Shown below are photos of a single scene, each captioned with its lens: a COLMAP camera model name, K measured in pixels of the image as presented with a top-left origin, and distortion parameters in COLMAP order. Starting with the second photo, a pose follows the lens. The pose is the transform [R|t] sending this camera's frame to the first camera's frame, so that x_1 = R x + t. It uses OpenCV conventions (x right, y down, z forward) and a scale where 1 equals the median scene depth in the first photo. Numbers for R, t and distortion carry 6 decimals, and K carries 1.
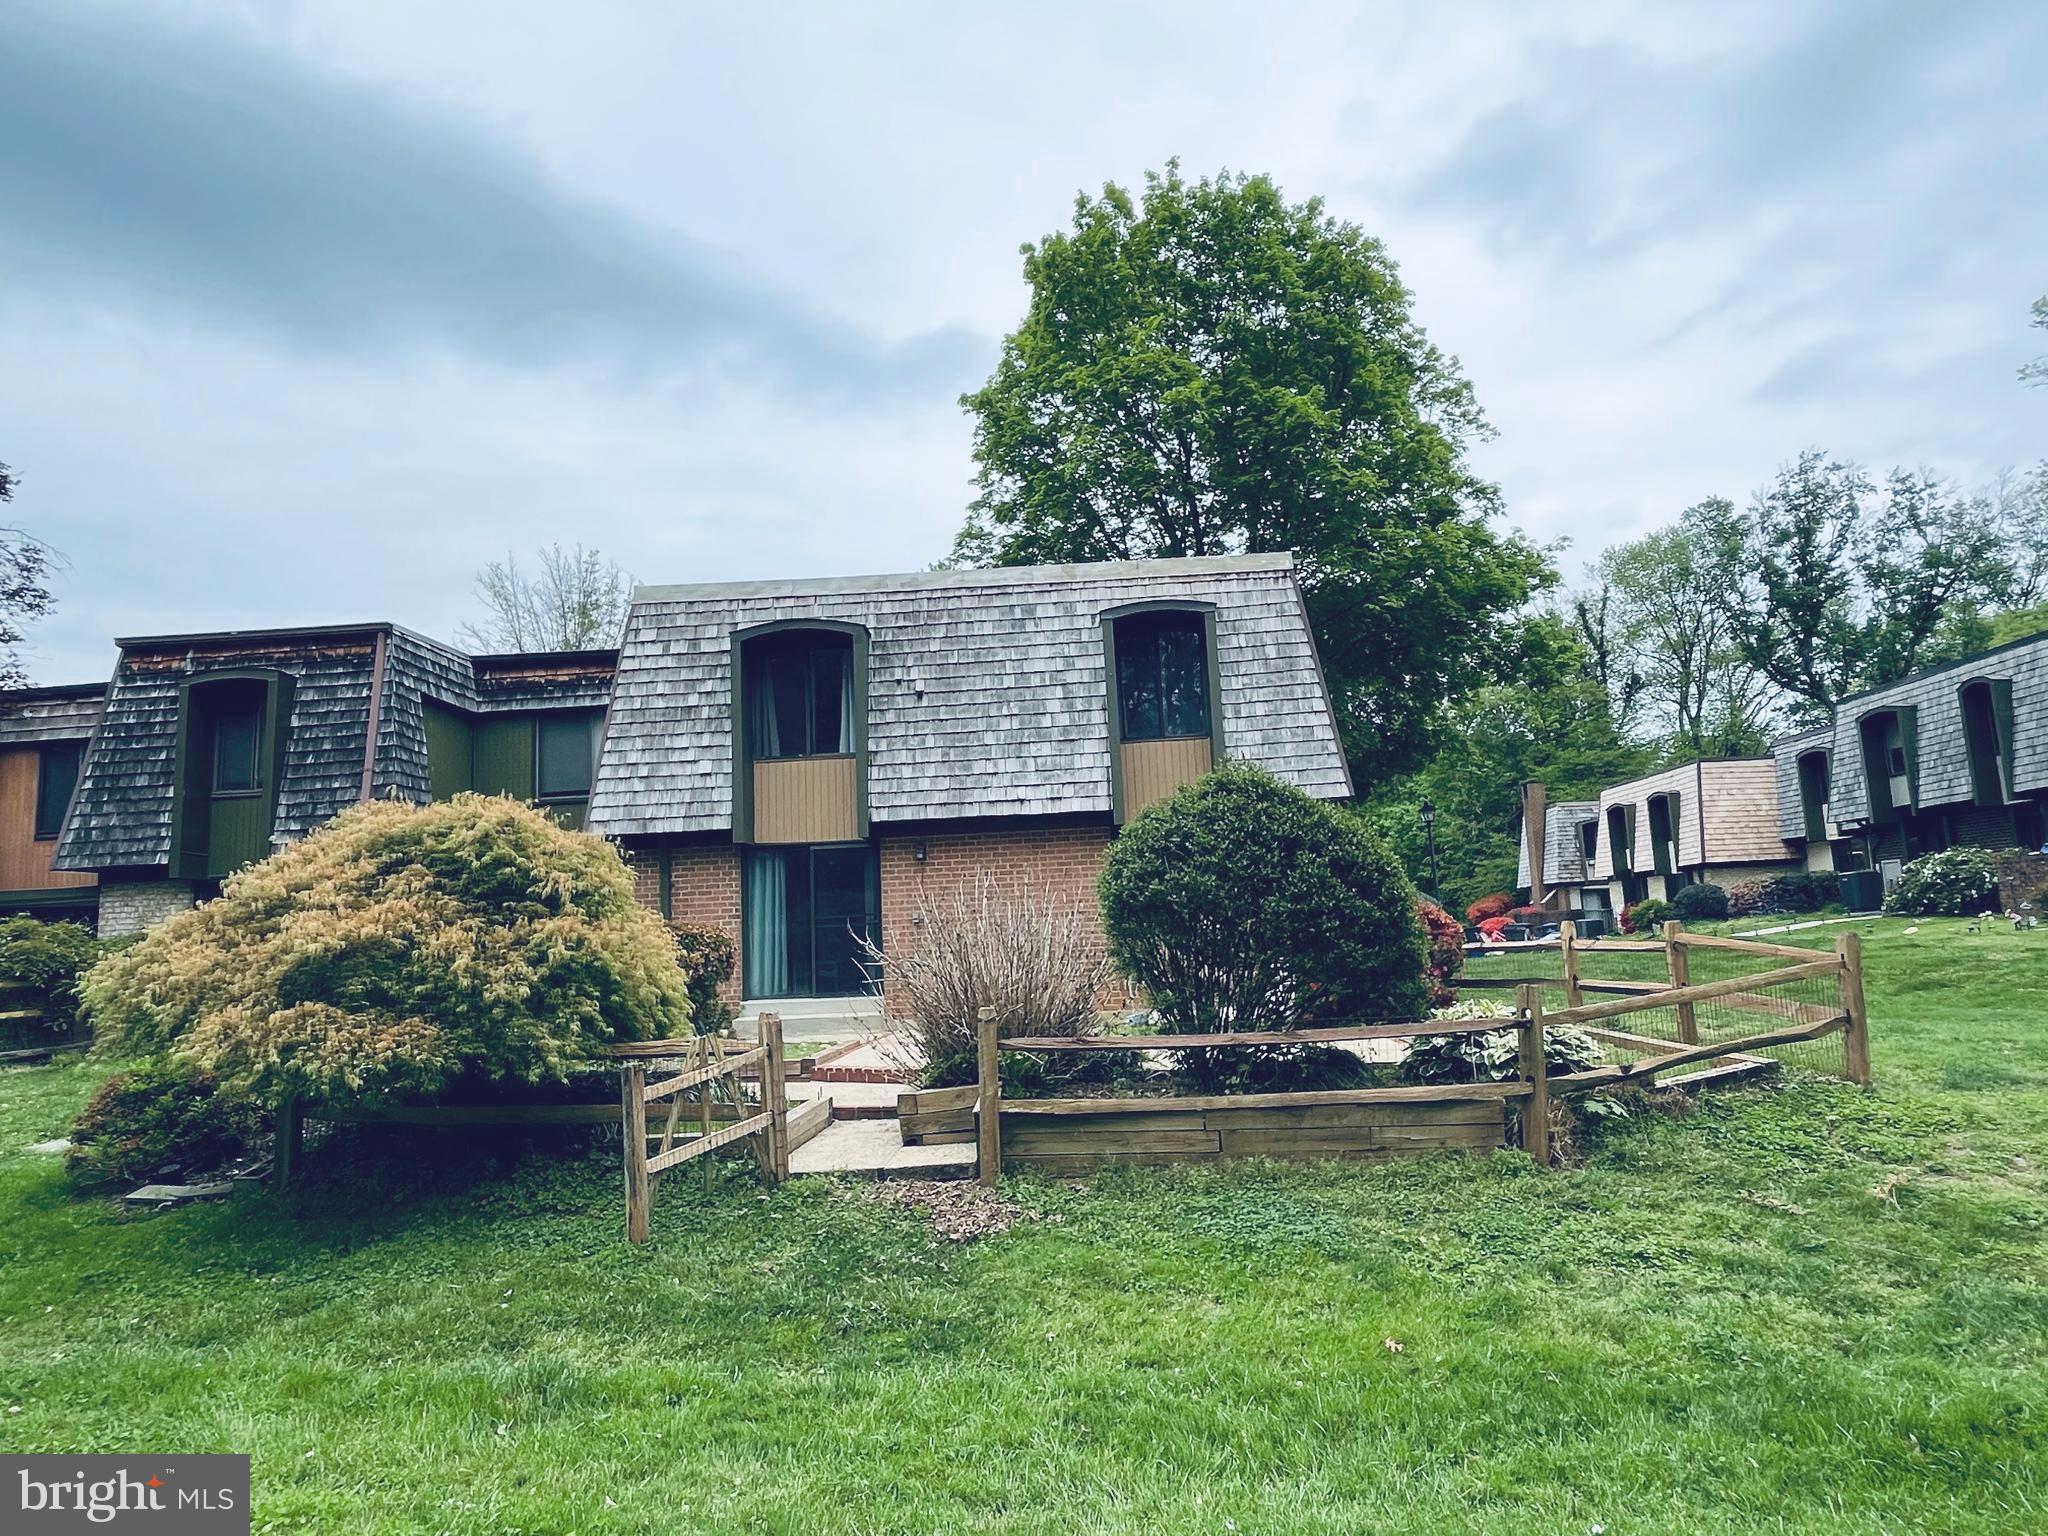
lens RADIAL K [[1186.3, 0, 1011.5], [0, 1186.3, 772.8], [0, 0, 1]] dist [-0.004831, -0.000381]
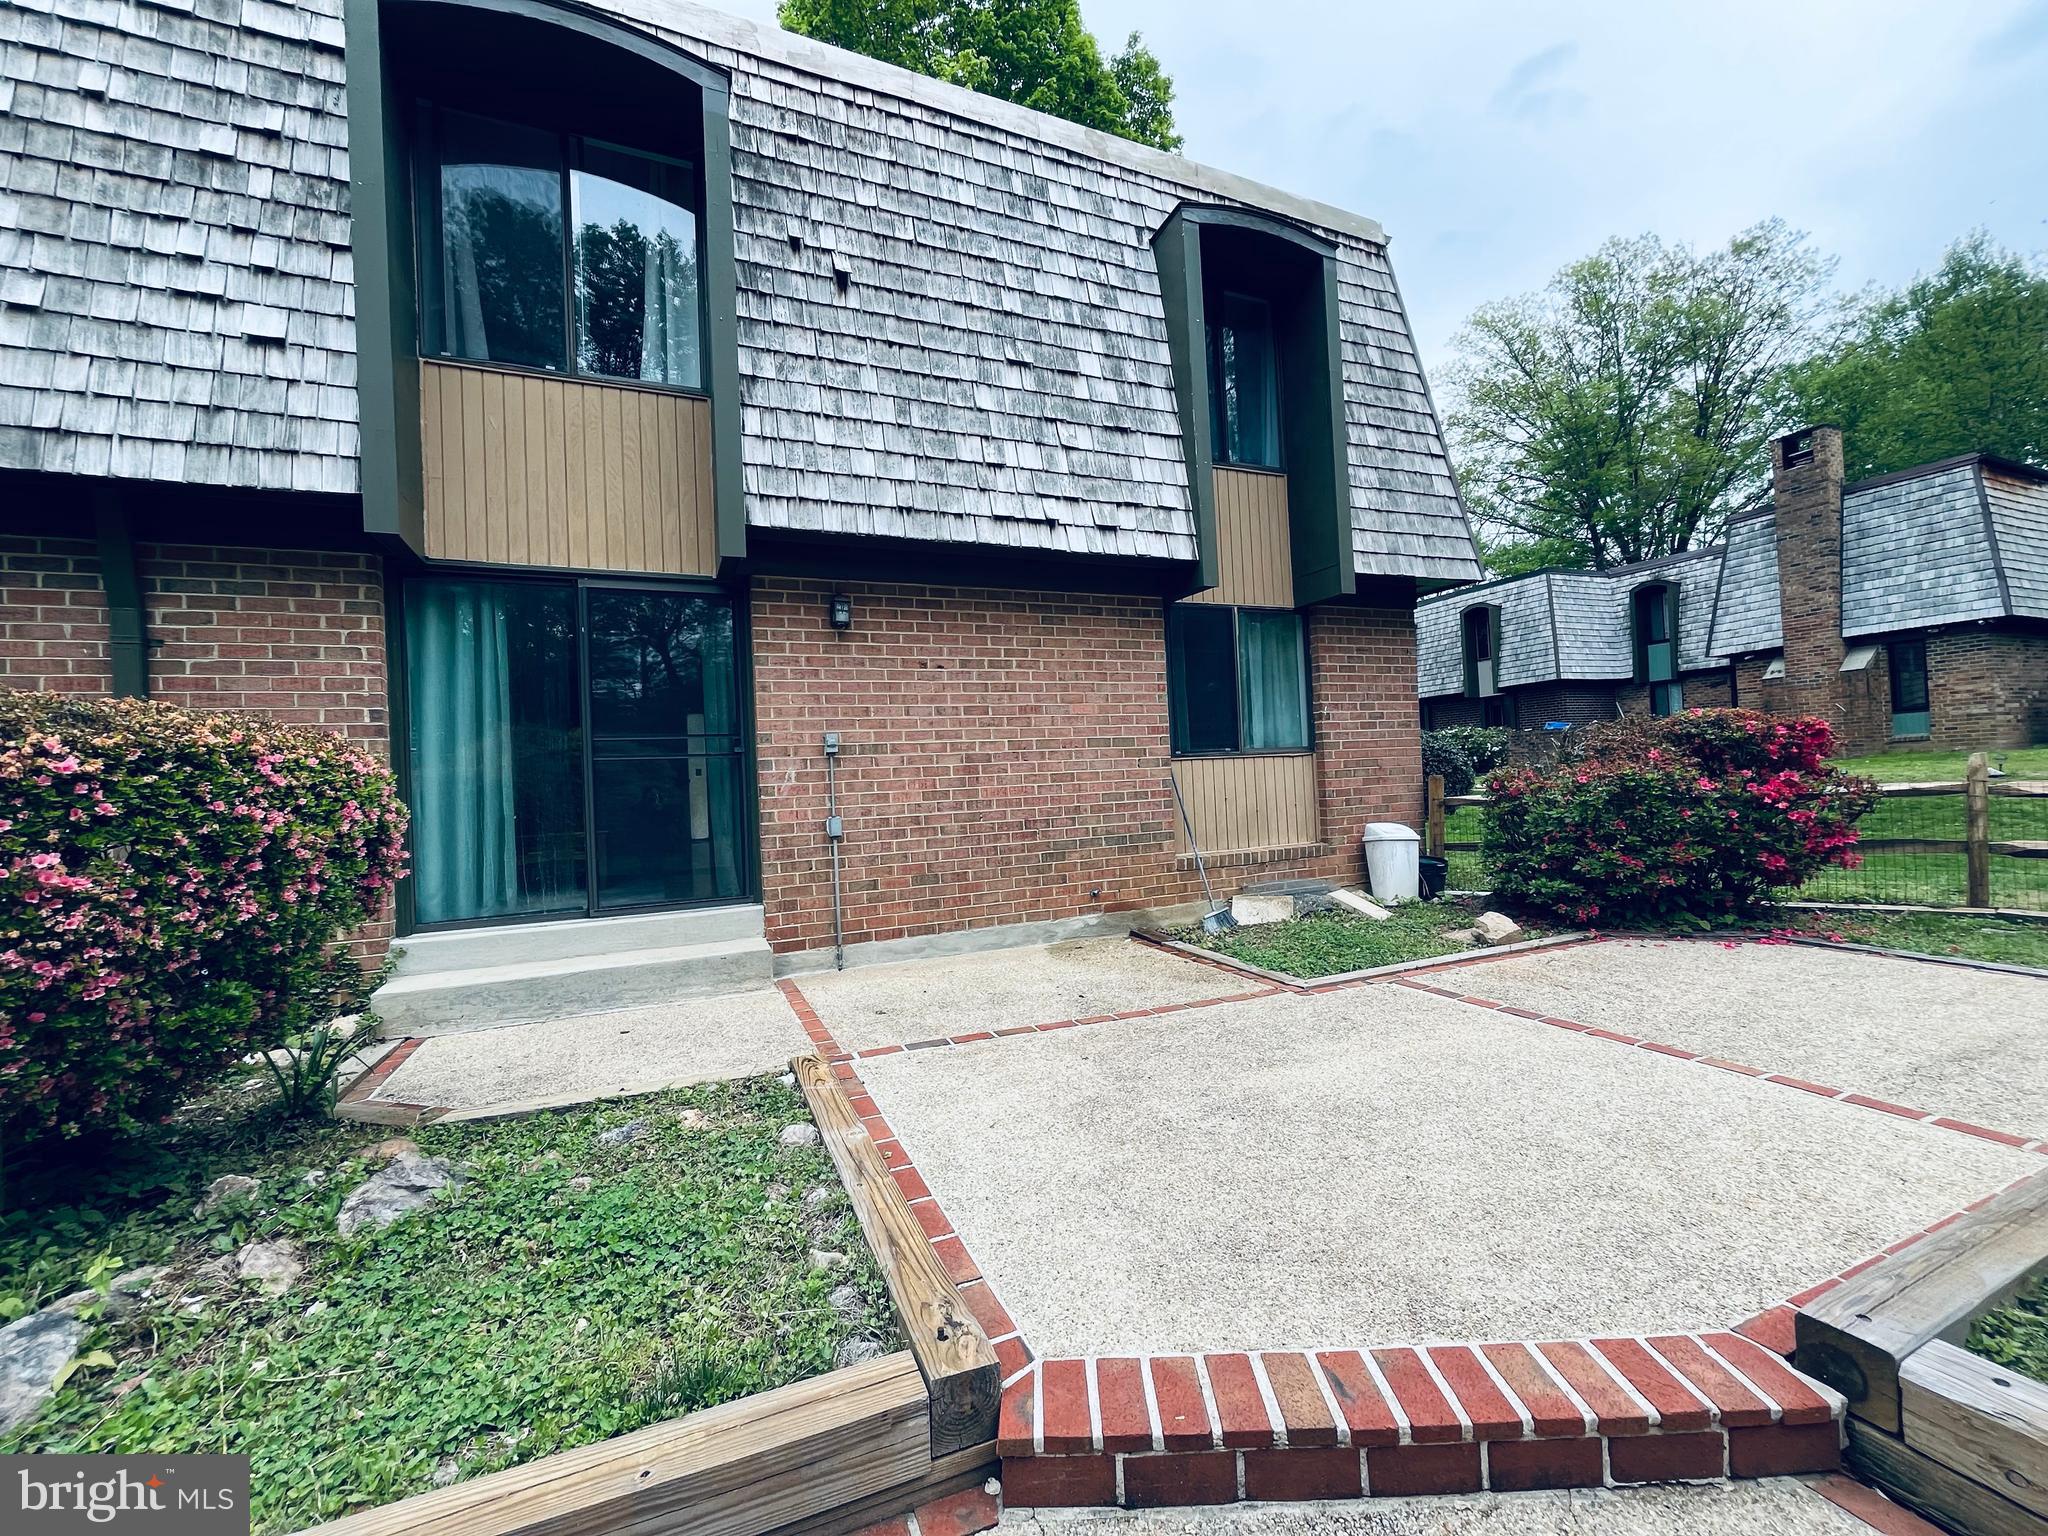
lens RADIAL K [[825.3, 0, 1018.0], [0, 825.3, 771.7], [0, 0, 1]] dist [-0.003476, 0.000044]
pose [[0.888045, 0.008596, 0.459675, -0.166611], [-0.057875, 0.993962, 0.093221, 0.096493], [-0.456098, -0.109388, 0.883181, 0.653691]]
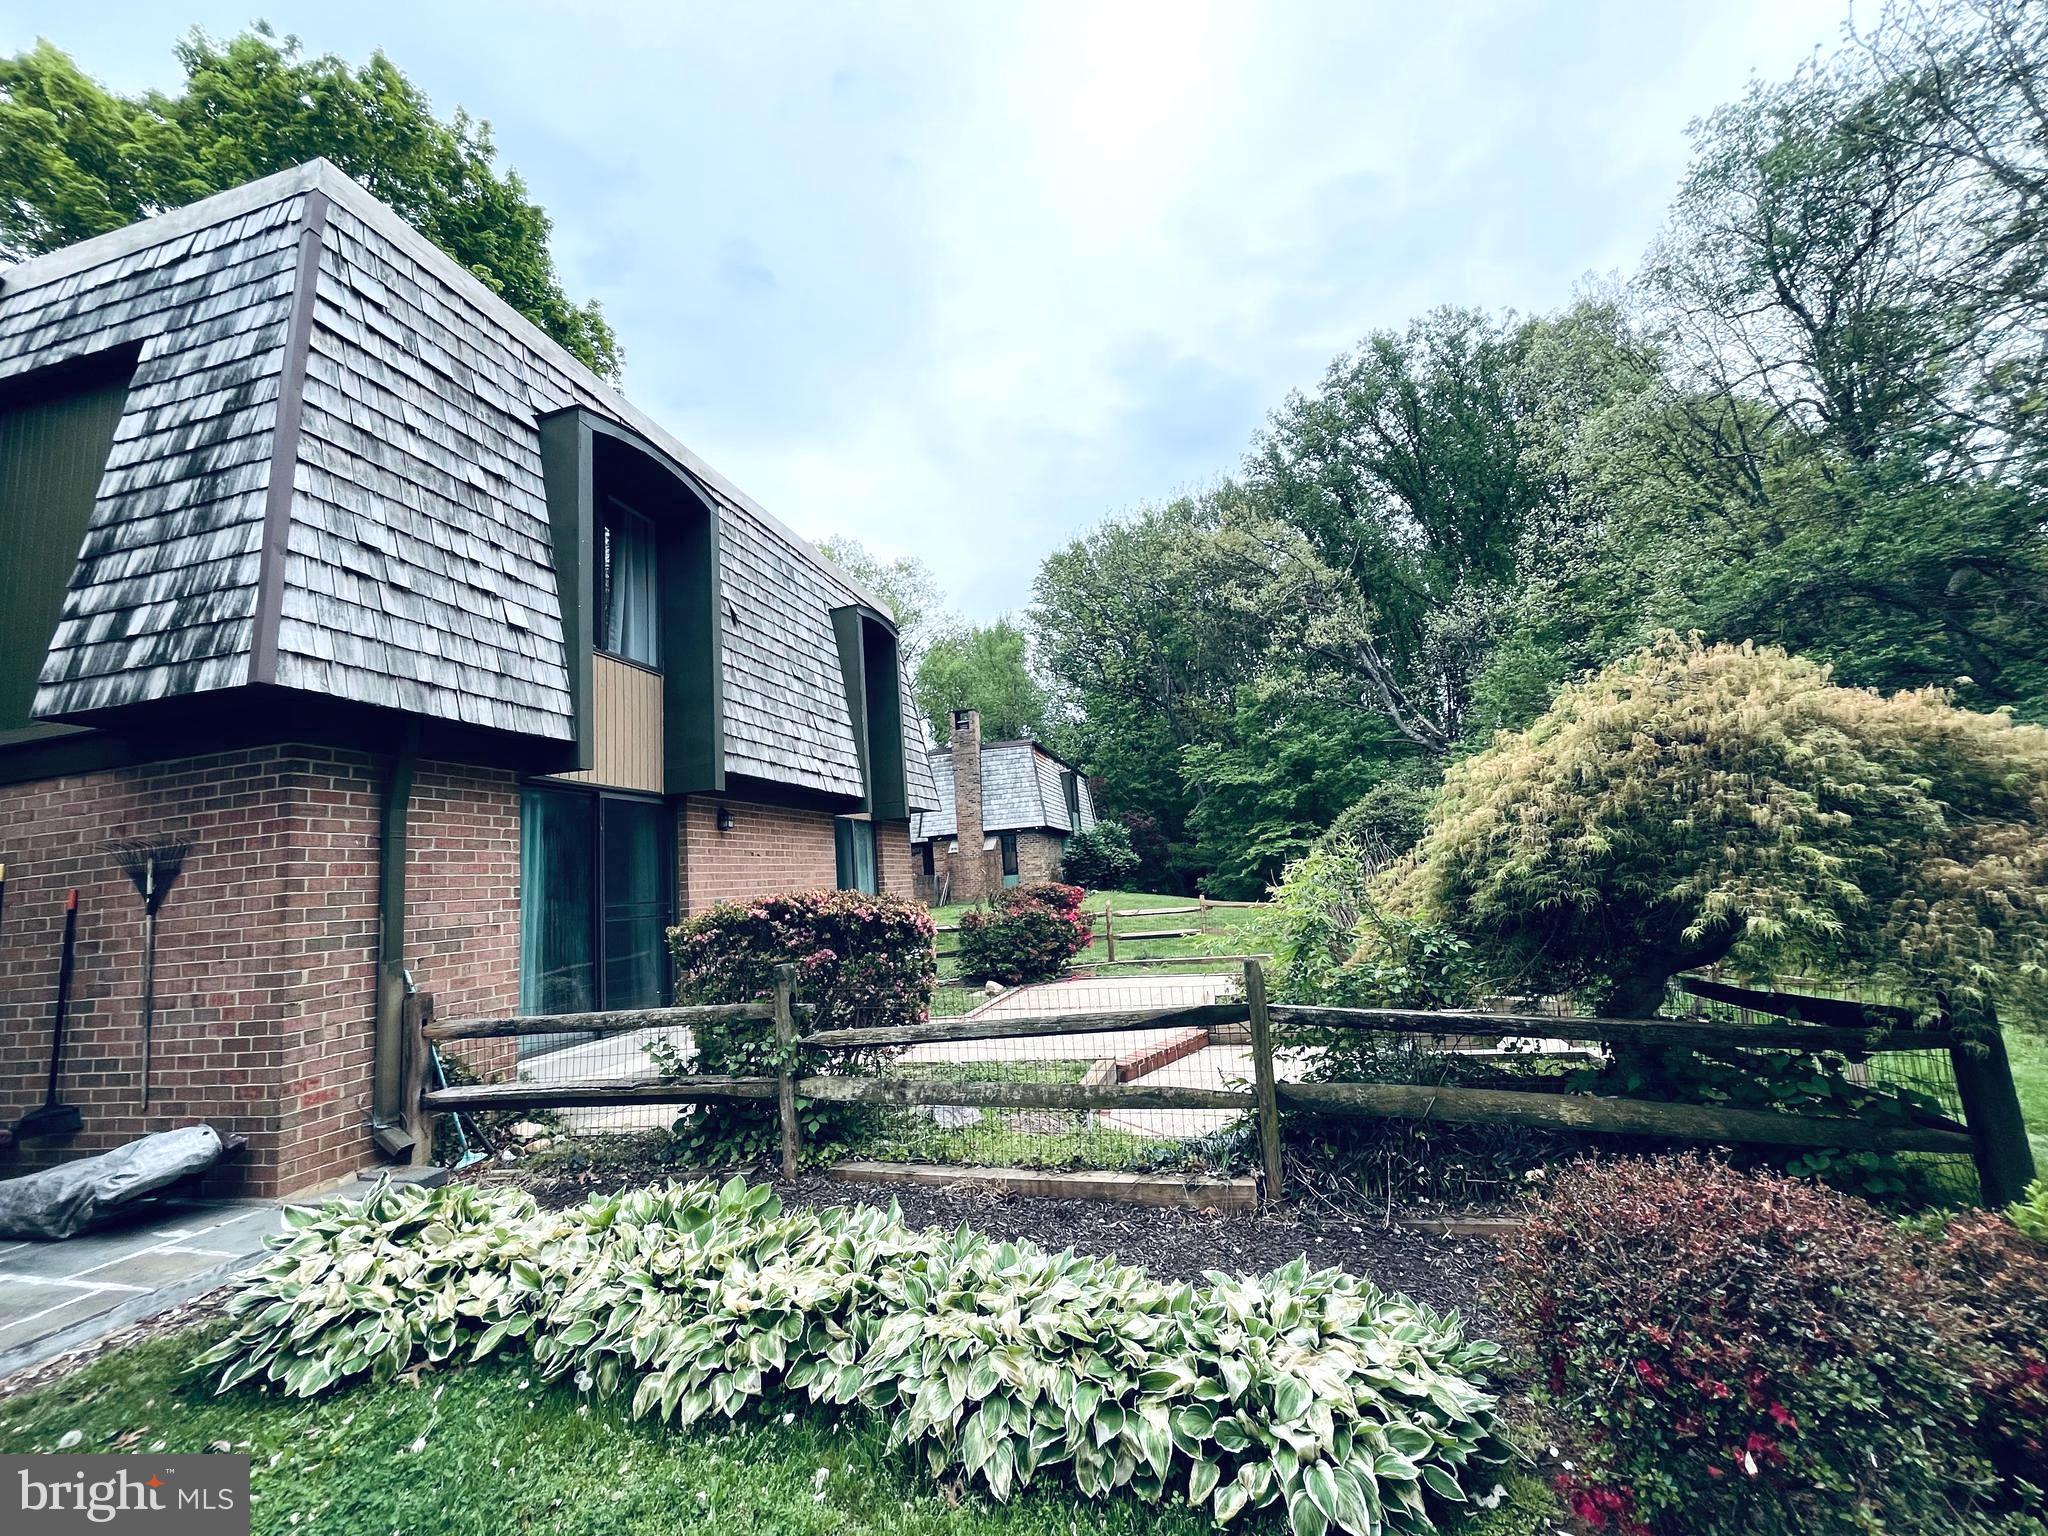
lens RADIAL K [[825.3, 0, 1030.5], [0, 825.3, 766.2], [0, 0, 1]] dist [-0.003476, 0.000044]
pose [[0.164294, 0.166972, 0.972177, -0.563531], [-0.074000, 0.984878, -0.156647, 0.101254], [-0.983632, -0.046205, 0.174166, 0.710497]]
